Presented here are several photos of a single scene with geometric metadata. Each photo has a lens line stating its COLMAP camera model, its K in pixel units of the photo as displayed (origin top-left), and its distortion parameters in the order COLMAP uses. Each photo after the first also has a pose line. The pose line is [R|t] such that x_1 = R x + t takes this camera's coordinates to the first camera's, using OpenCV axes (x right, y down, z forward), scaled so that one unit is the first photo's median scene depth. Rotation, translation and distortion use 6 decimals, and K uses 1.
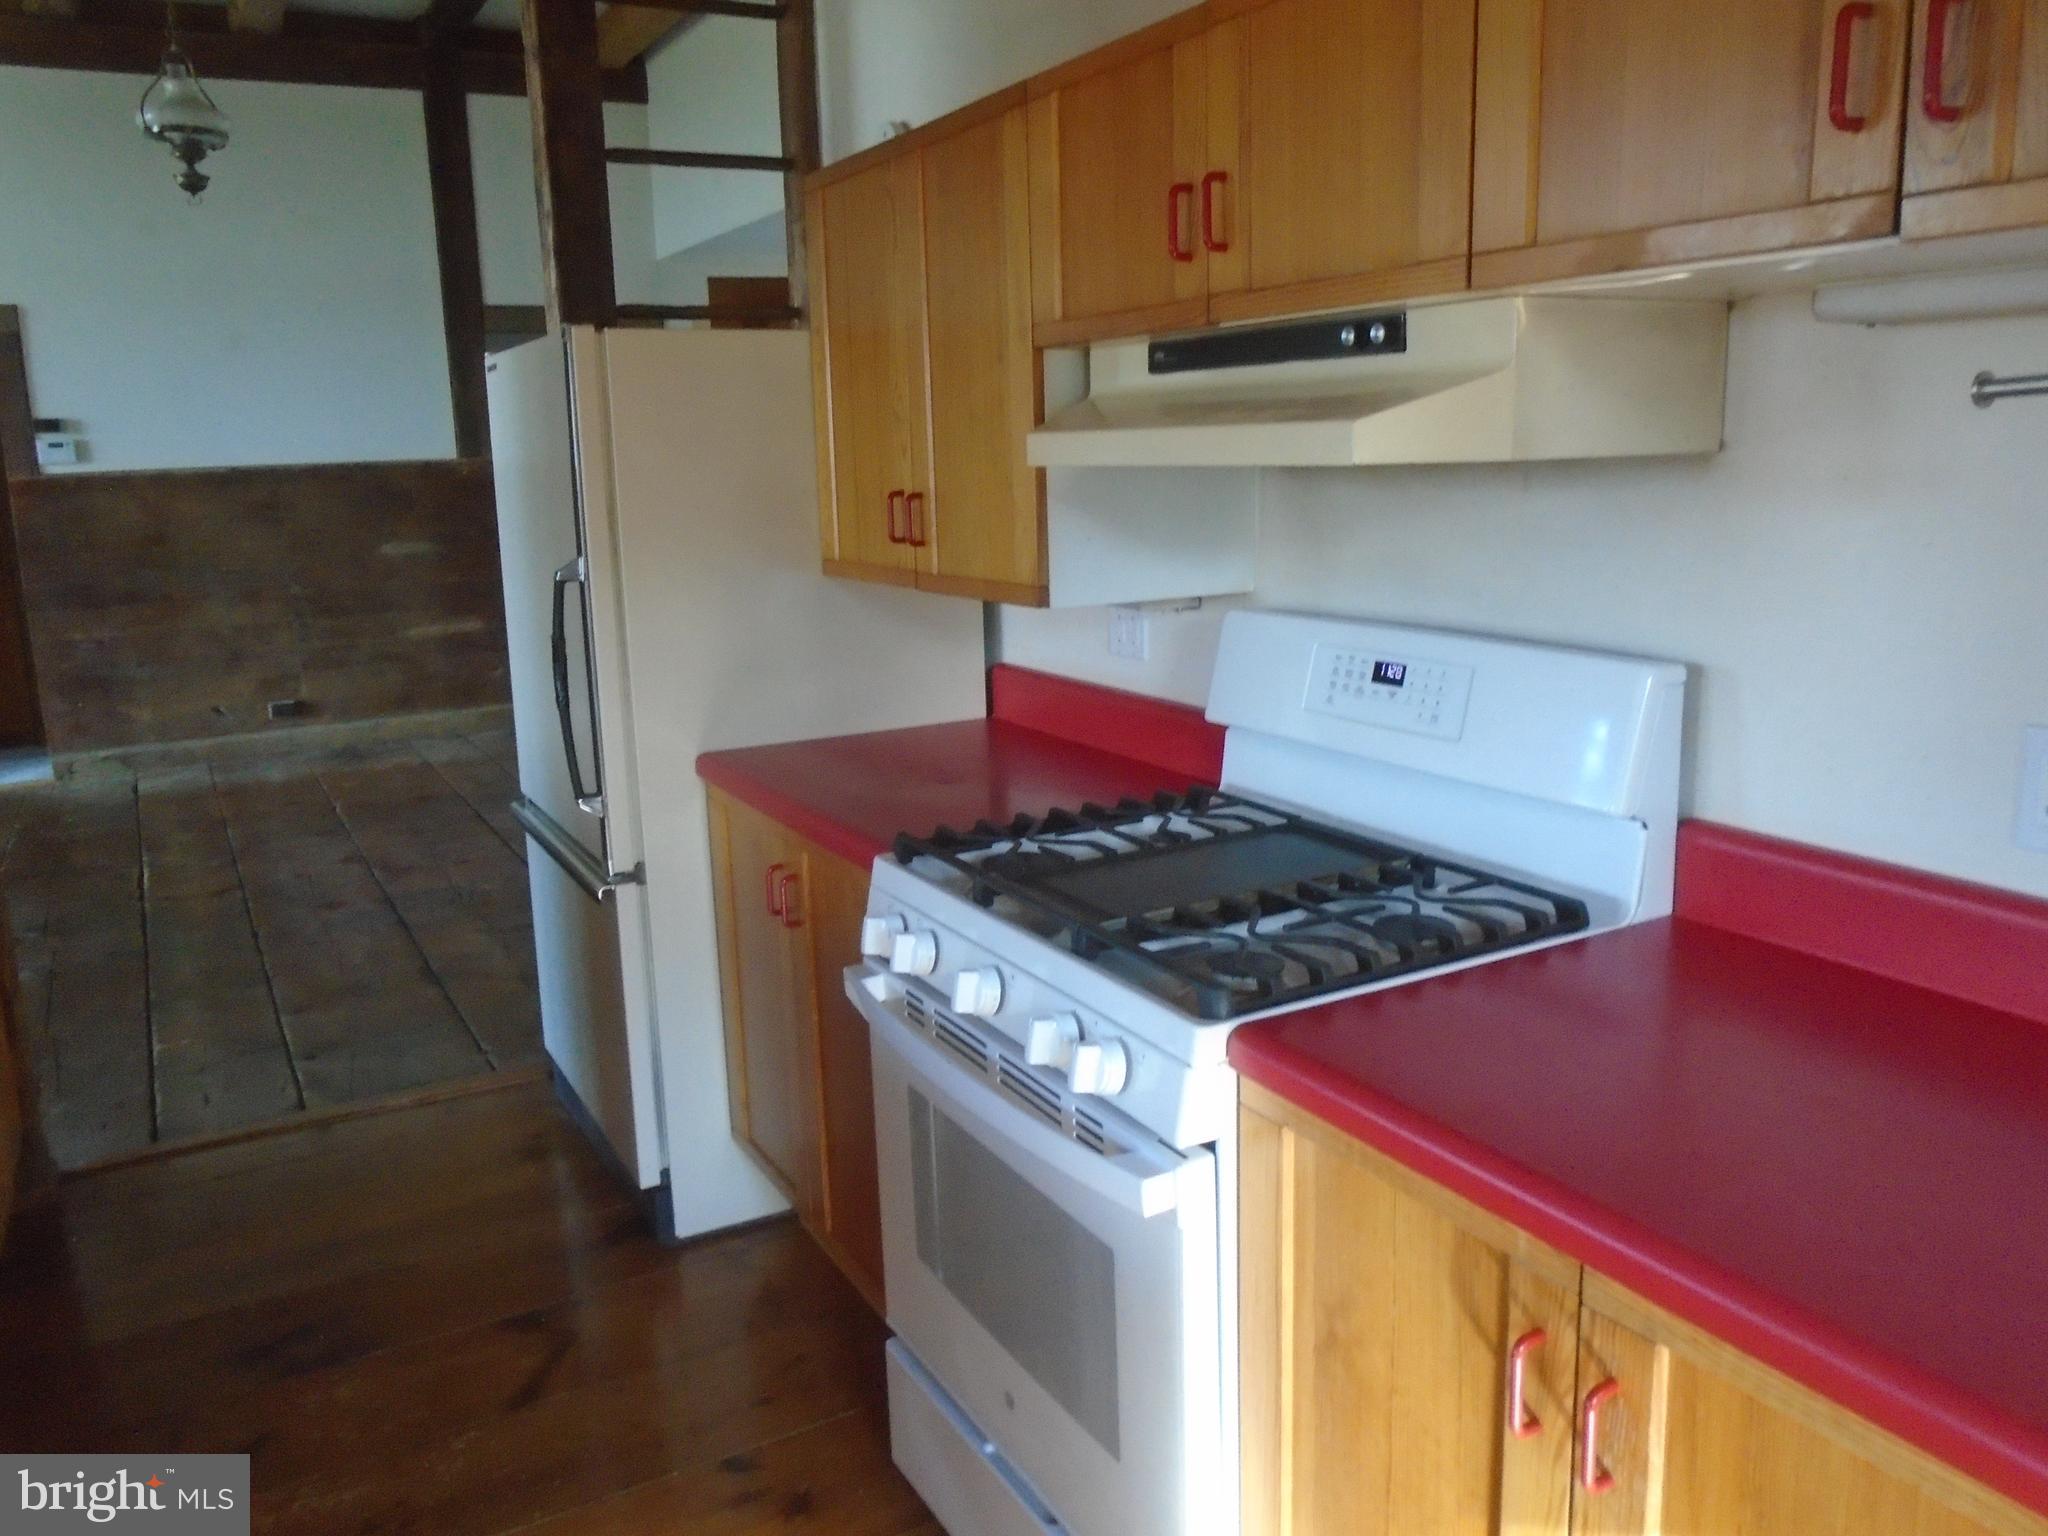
lens RADIAL K [[1551.8, 0, 1023.1], [0, 1551.8, 761.0], [0, 0, 1]] dist [-0.014161, -0.000504]
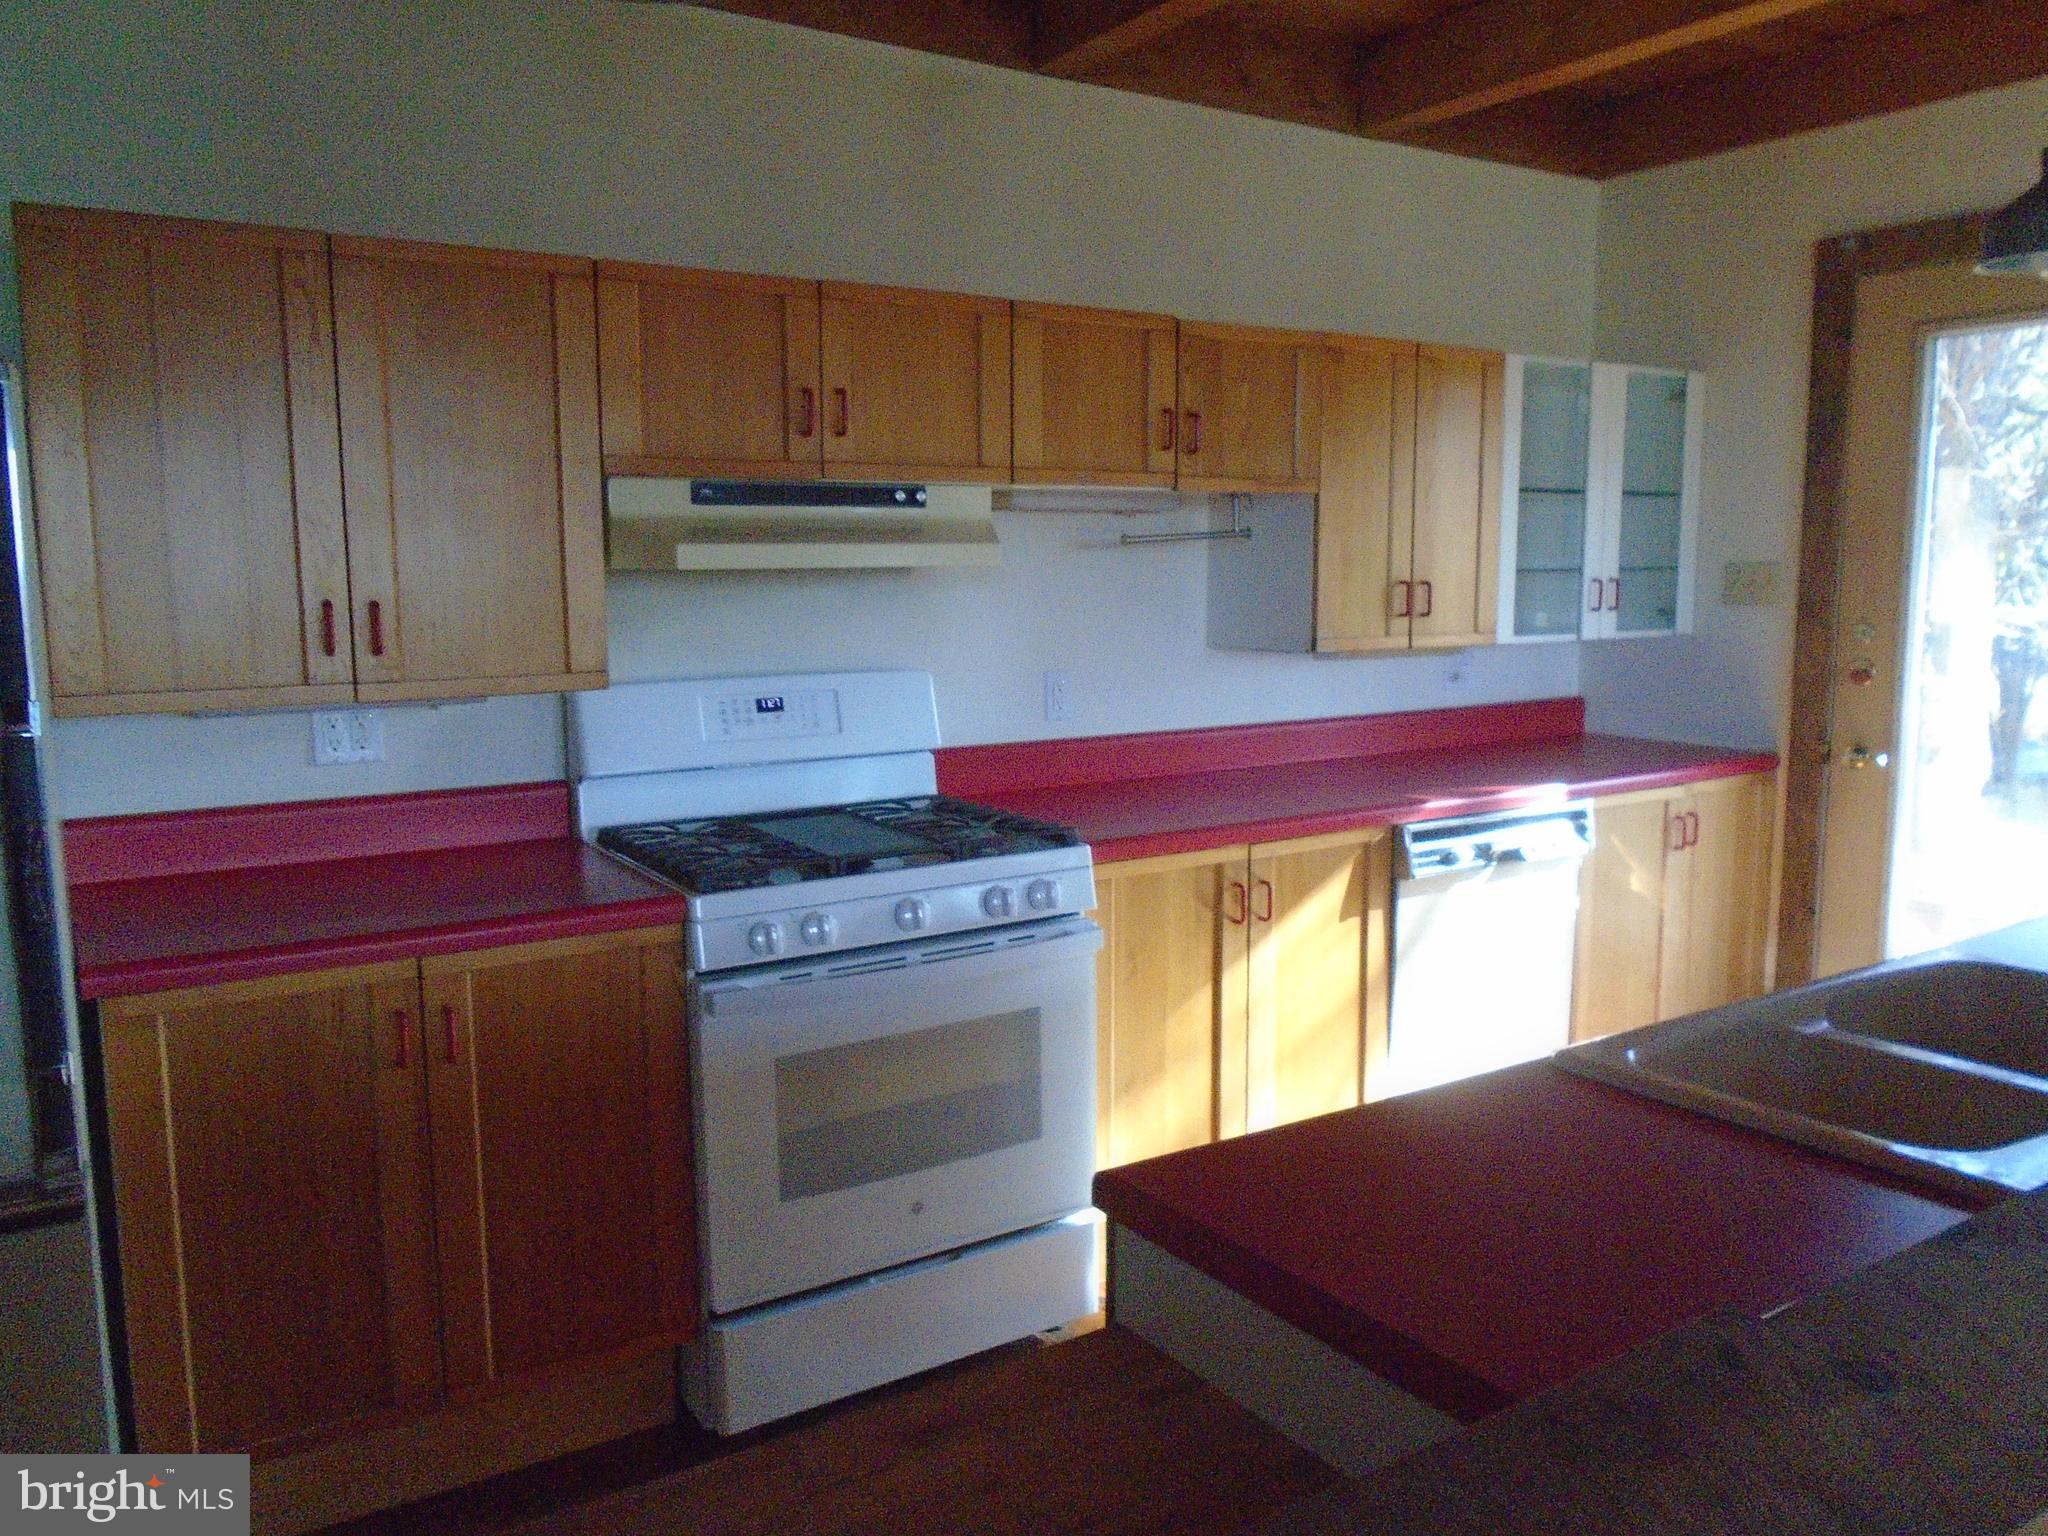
lens RADIAL K [[1551.8, 0, 1019.2], [0, 1551.8, 771.7], [0, 0, 1]] dist [-0.014161, -0.000504]
pose [[-0.051276, -0.112315, 0.992349, -0.741990], [0.205757, 0.971150, 0.120548, -0.071242], [-0.977259, 0.210364, -0.026687, 0.455164]]
